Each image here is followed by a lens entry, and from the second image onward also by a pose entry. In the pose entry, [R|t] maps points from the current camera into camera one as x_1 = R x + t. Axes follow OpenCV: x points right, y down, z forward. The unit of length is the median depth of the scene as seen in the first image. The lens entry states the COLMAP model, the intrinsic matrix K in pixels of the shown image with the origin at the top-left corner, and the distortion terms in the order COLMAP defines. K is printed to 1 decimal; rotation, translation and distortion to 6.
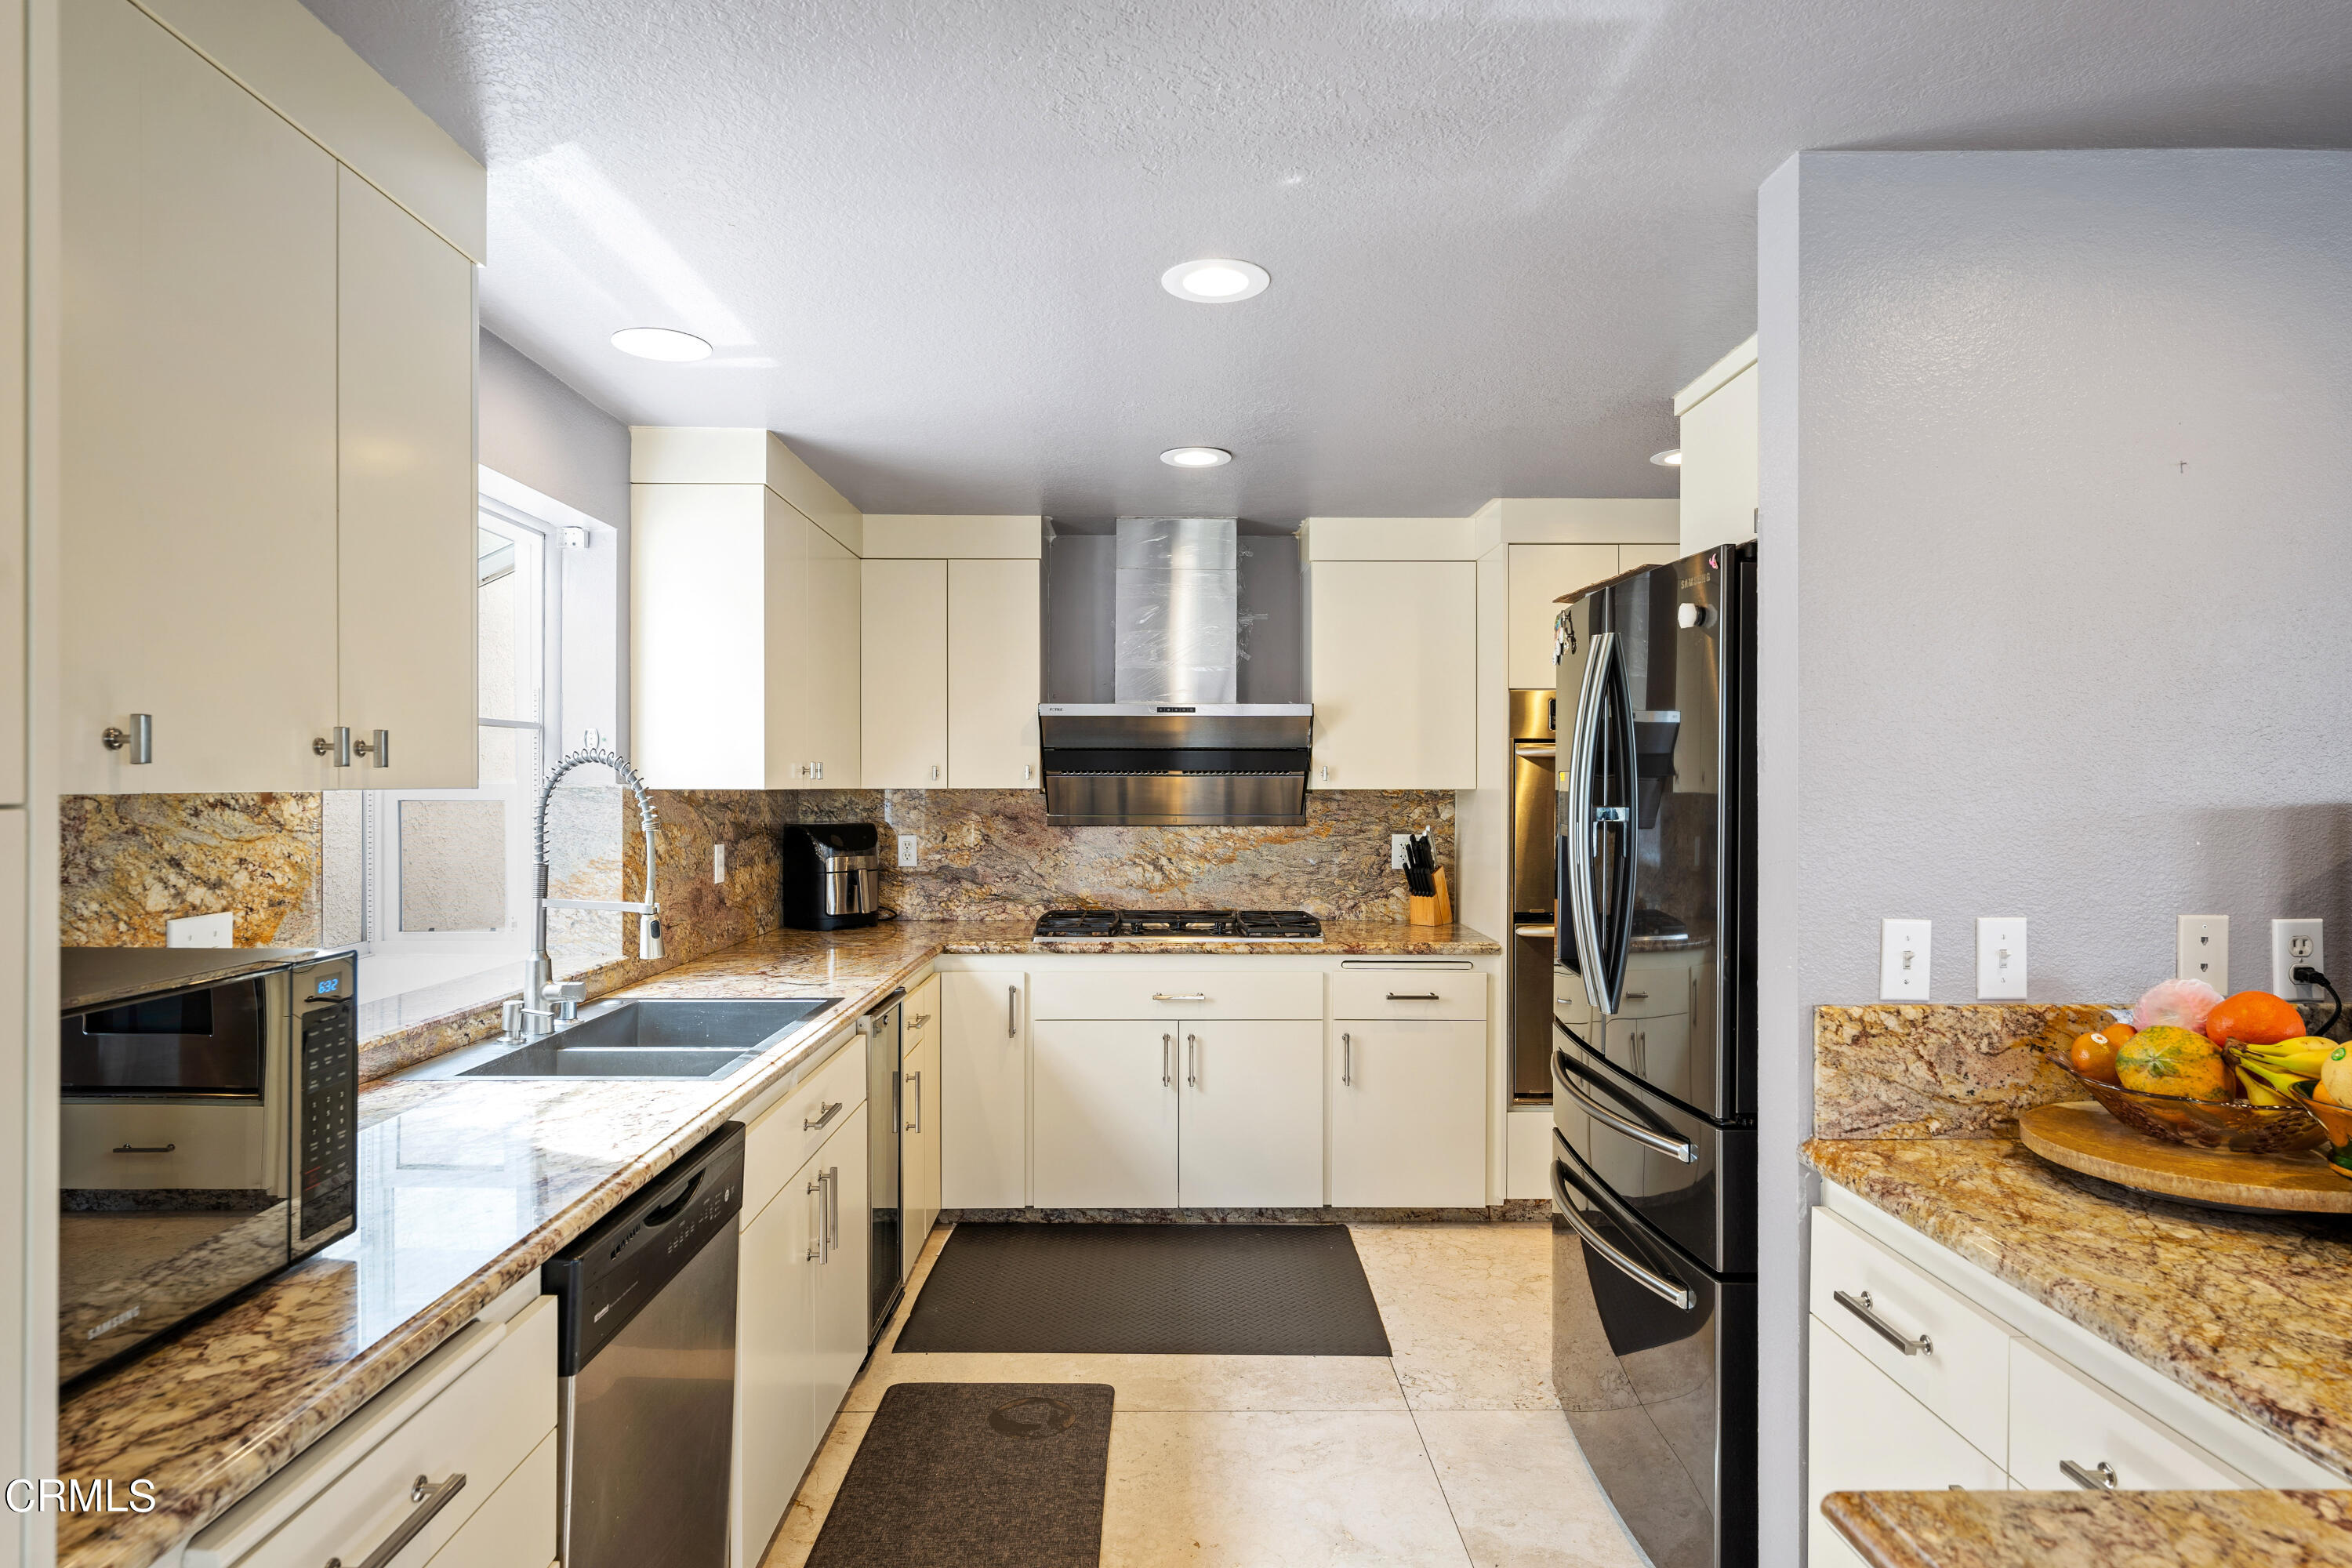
lens RADIAL K [[1283.8, 0, 1167.3], [0, 1283.8, 788.6], [0, 0, 1]] dist [-0.002223, -0.002967]
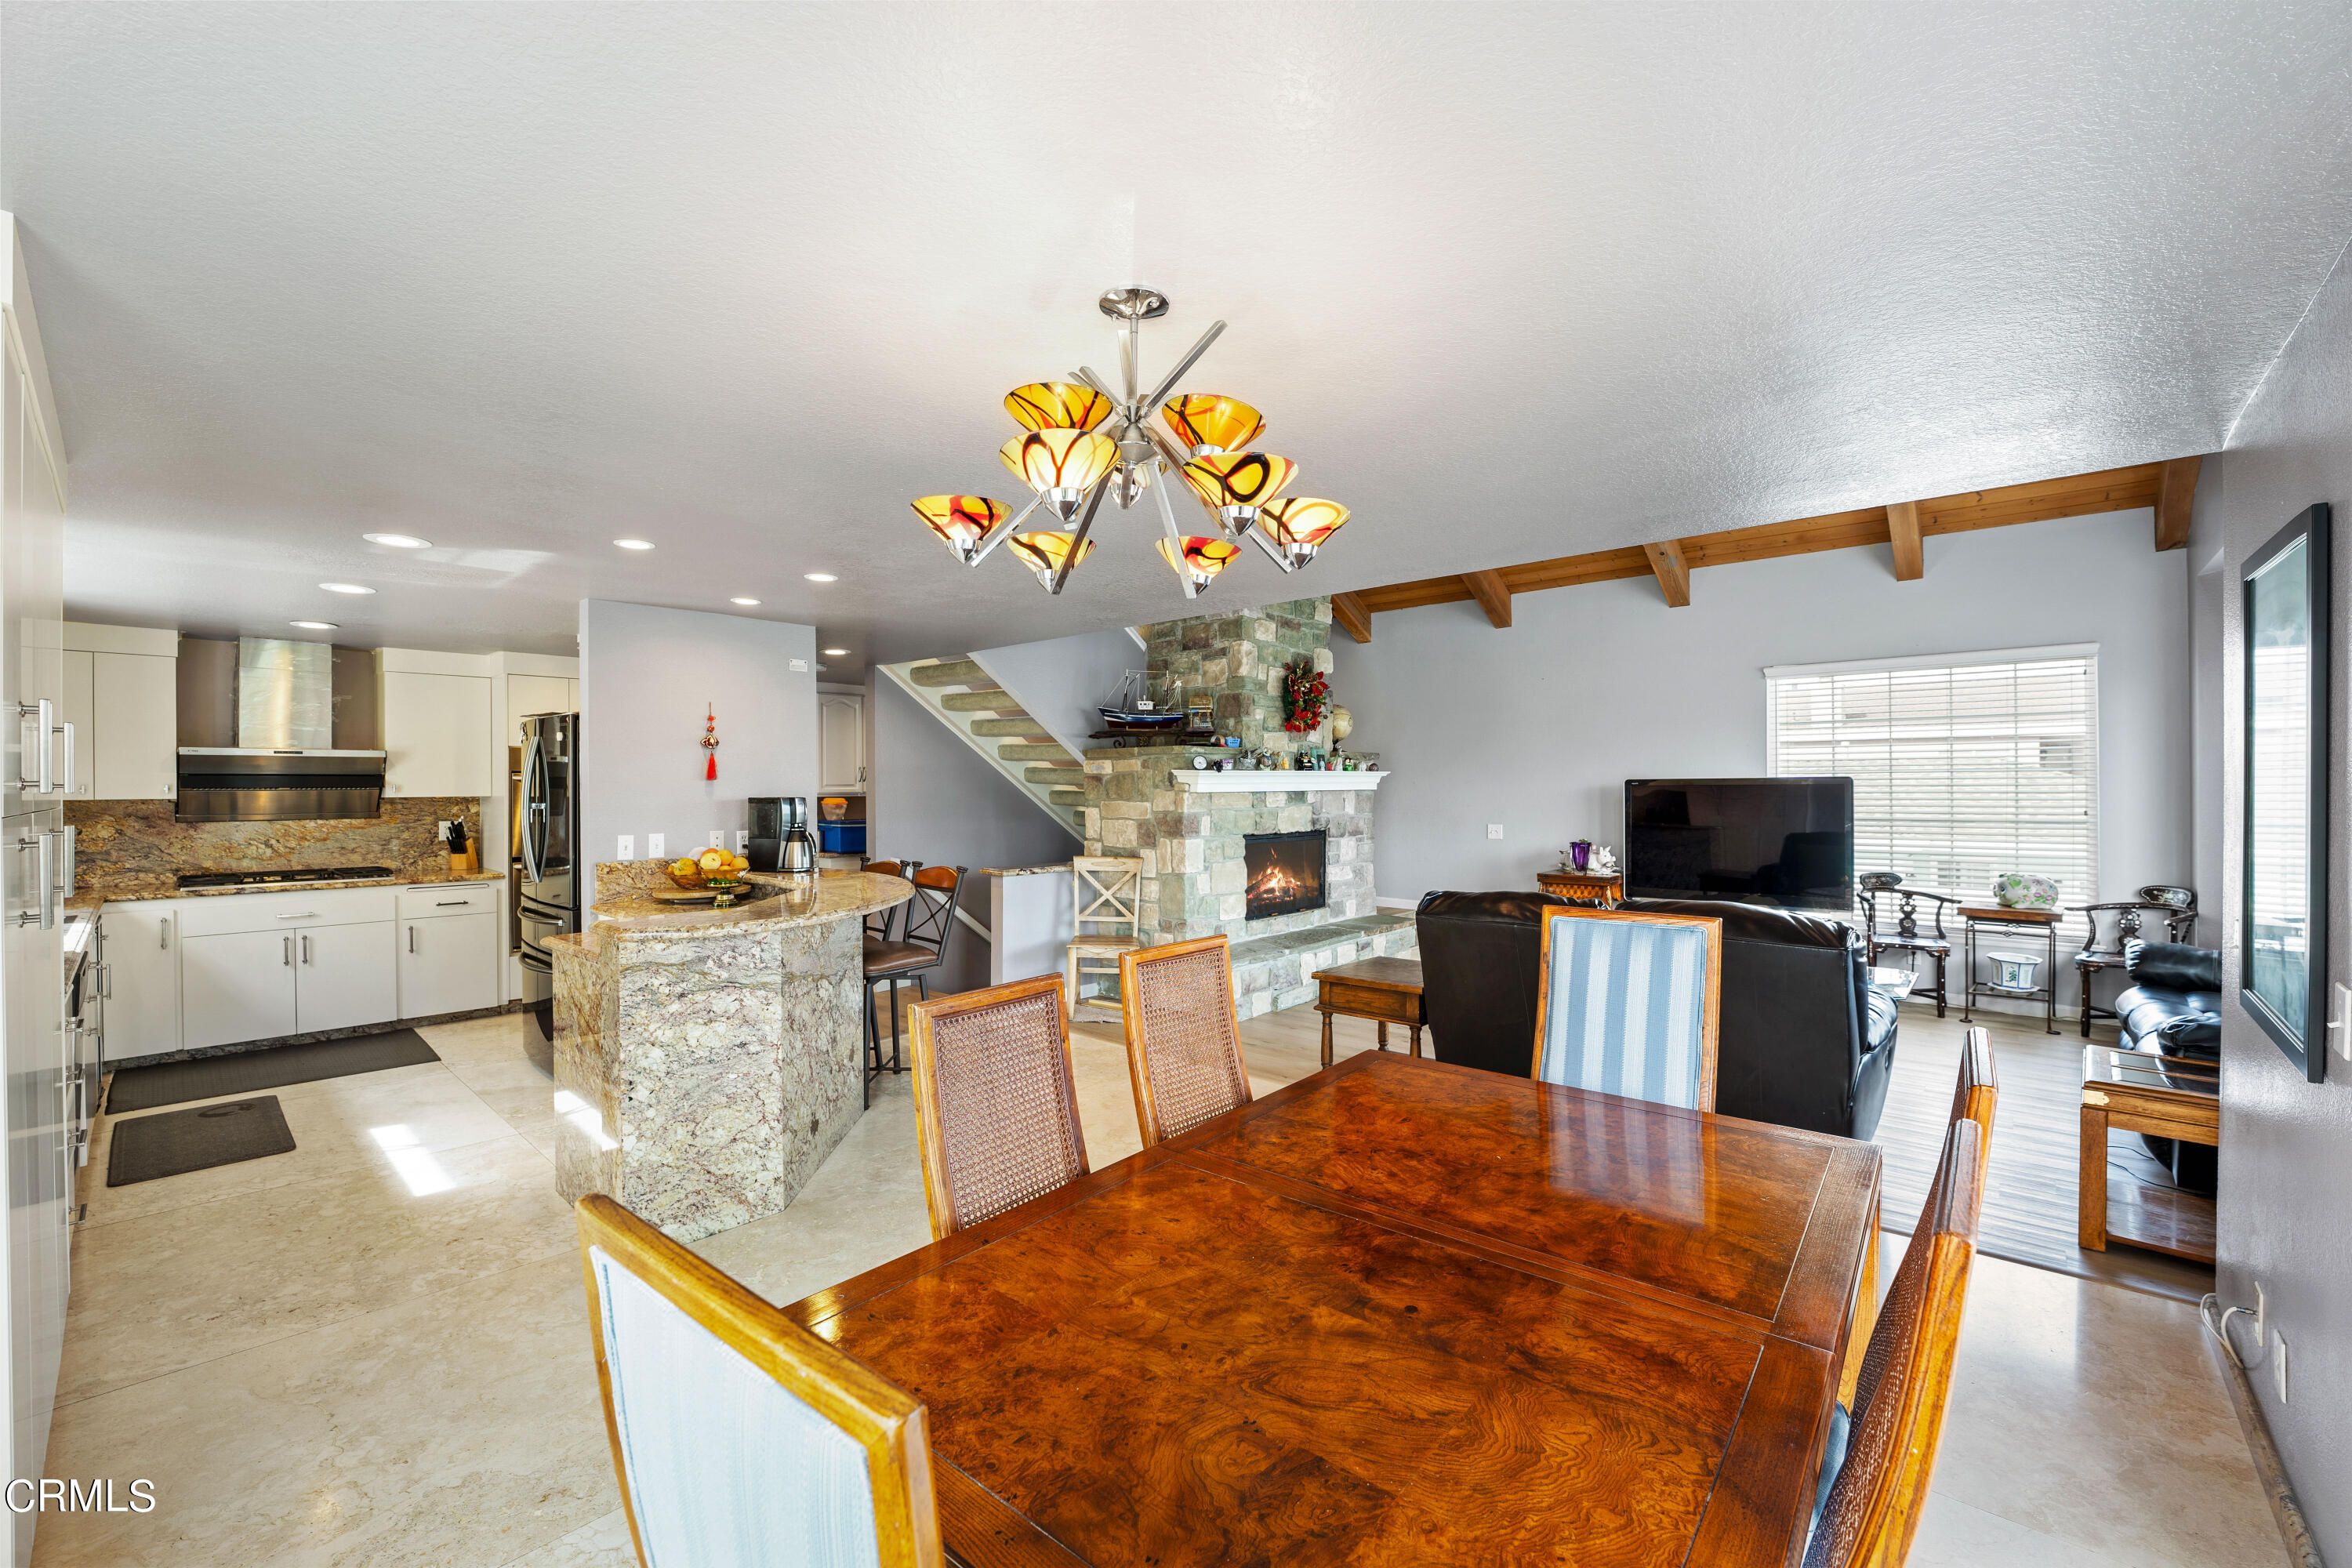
lens RADIAL K [[960.4, 0, 1166.7], [0, 960.4, 794.8], [0, 0, 1]] dist [-0.021856, 0.000416]
pose [[0.680269, -0.010325, 0.732890, -0.118068], [0.007751, 0.999946, 0.006893, -0.003708], [-0.732921, 0.000991, 0.680312, -0.733401]]
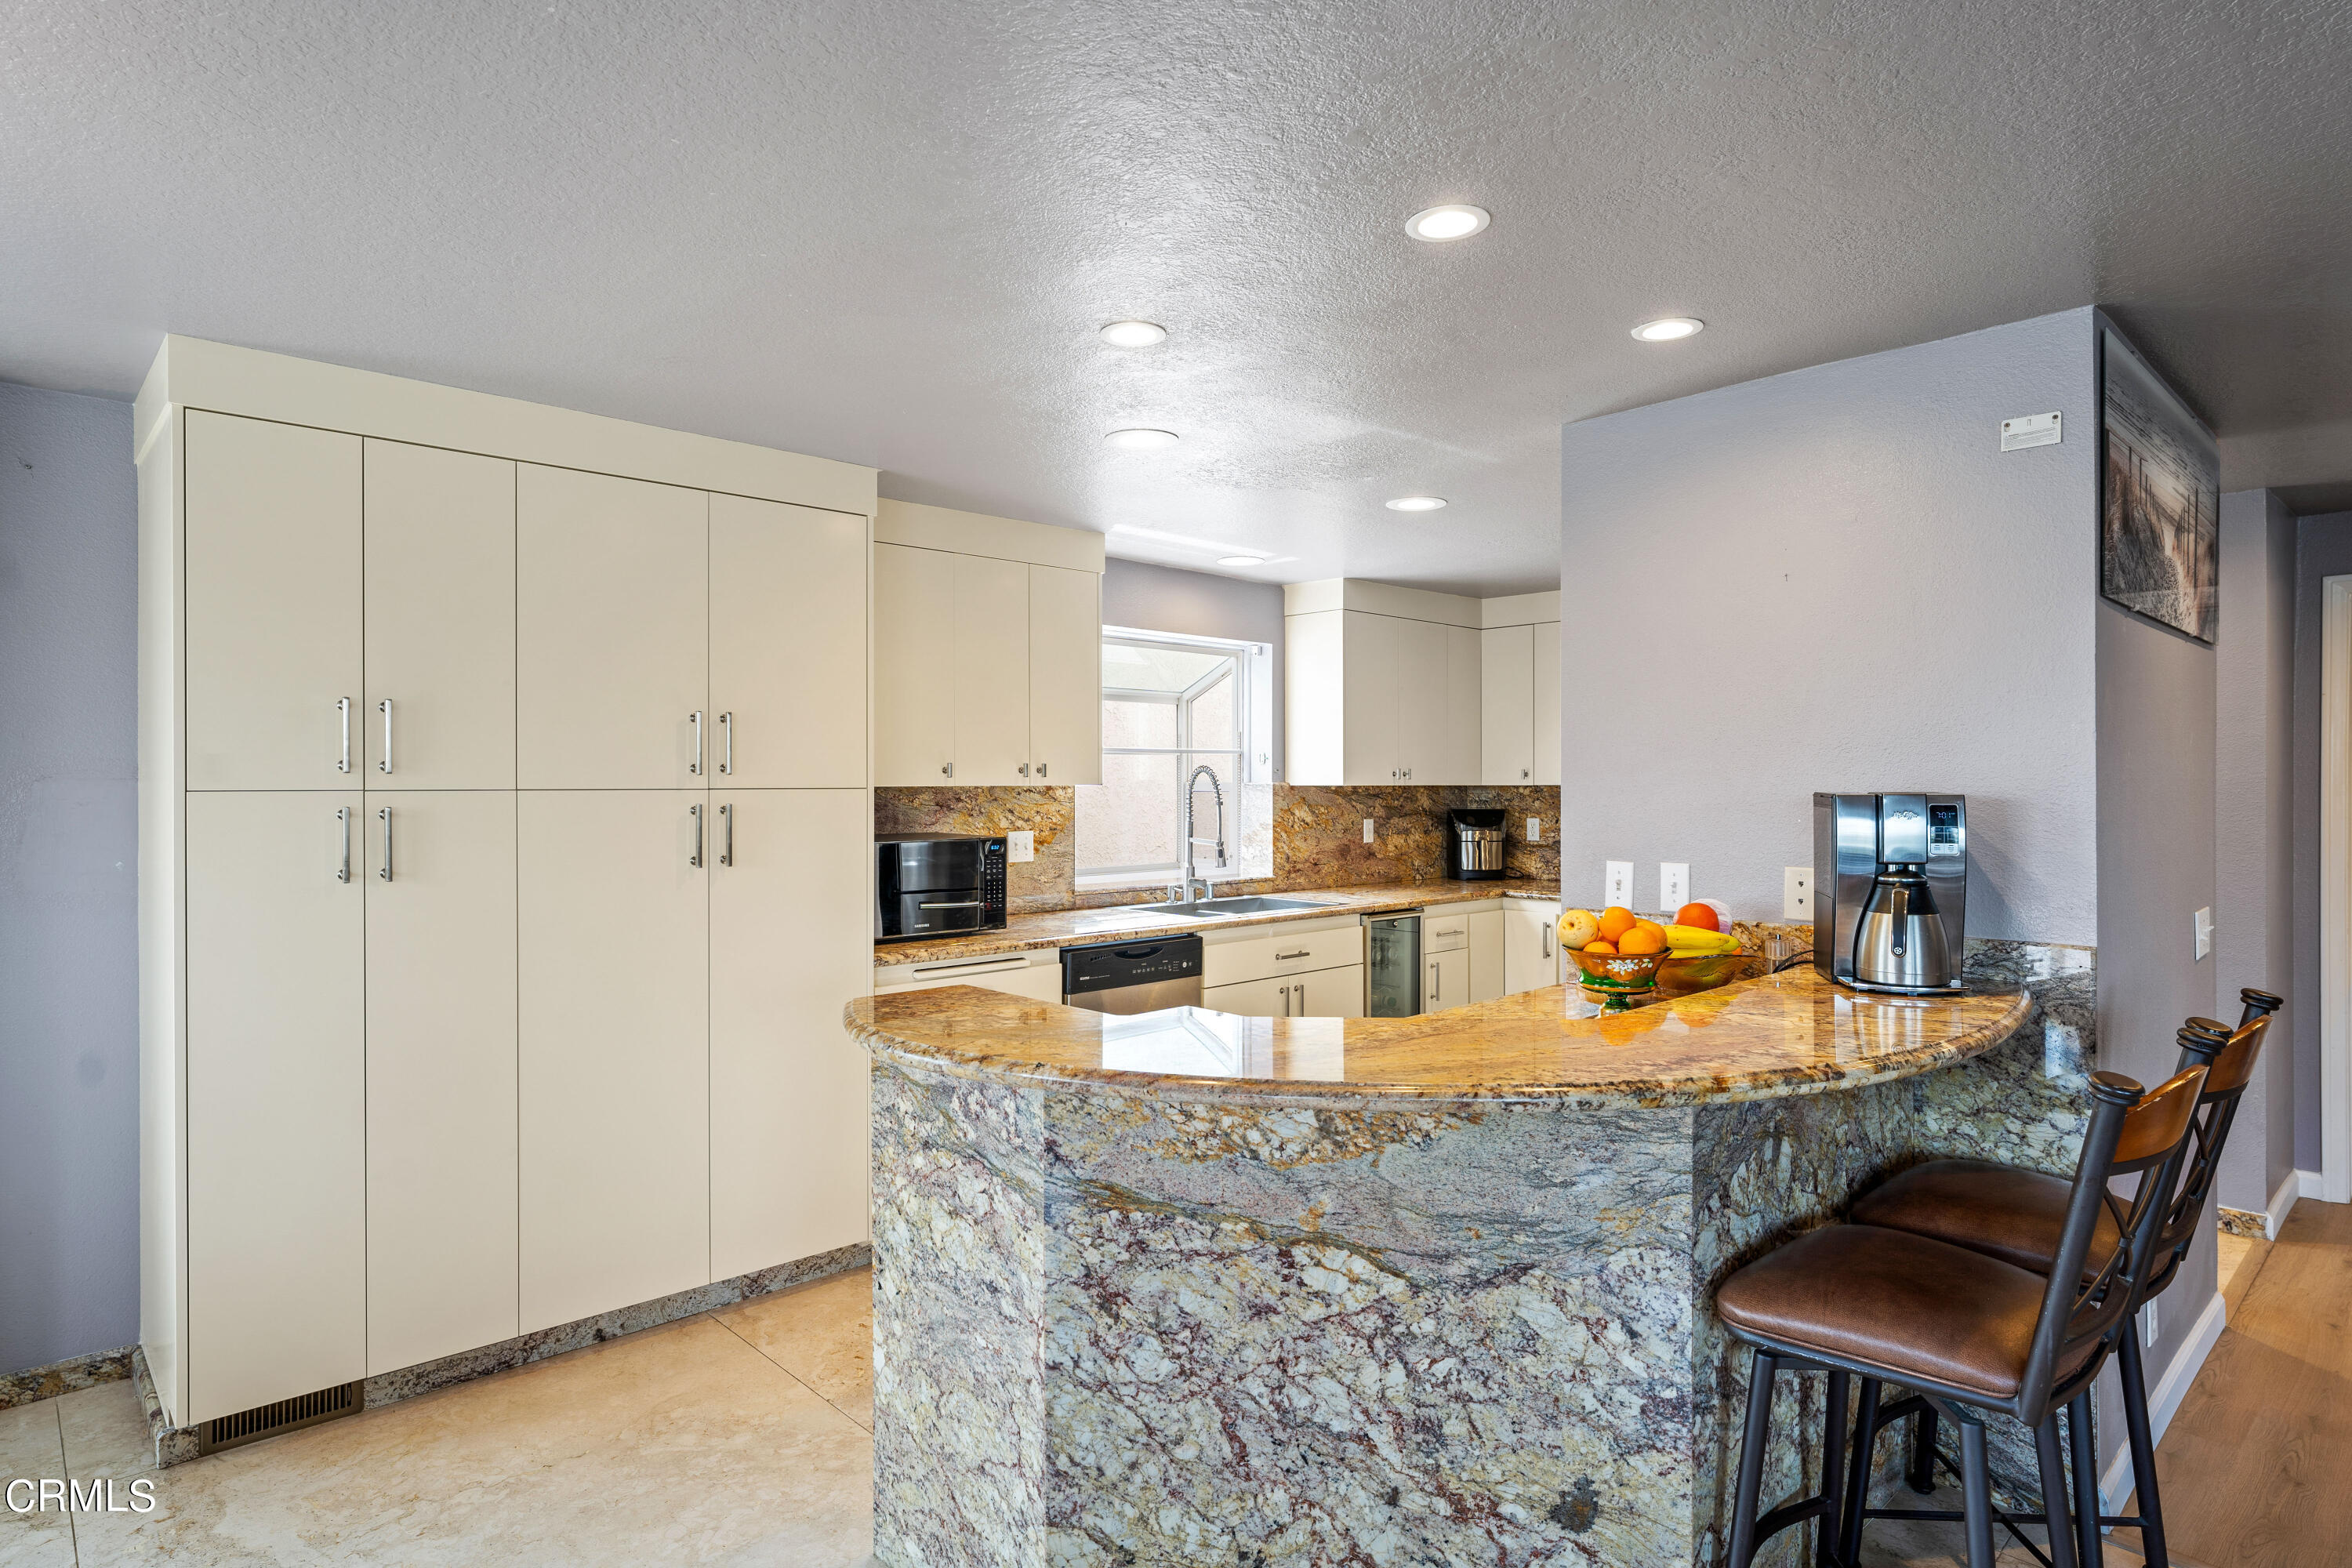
lens RADIAL K [[1283.8, 0, 1171.8], [0, 1283.8, 780.1], [0, 0, 1]] dist [-0.002223, -0.002967]
pose [[0.673622, -0.002202, -0.739073, 0.626194], [-0.000496, 0.999994, -0.003431, -0.000140], [0.739076, 0.002677, 0.673617, -0.258103]]
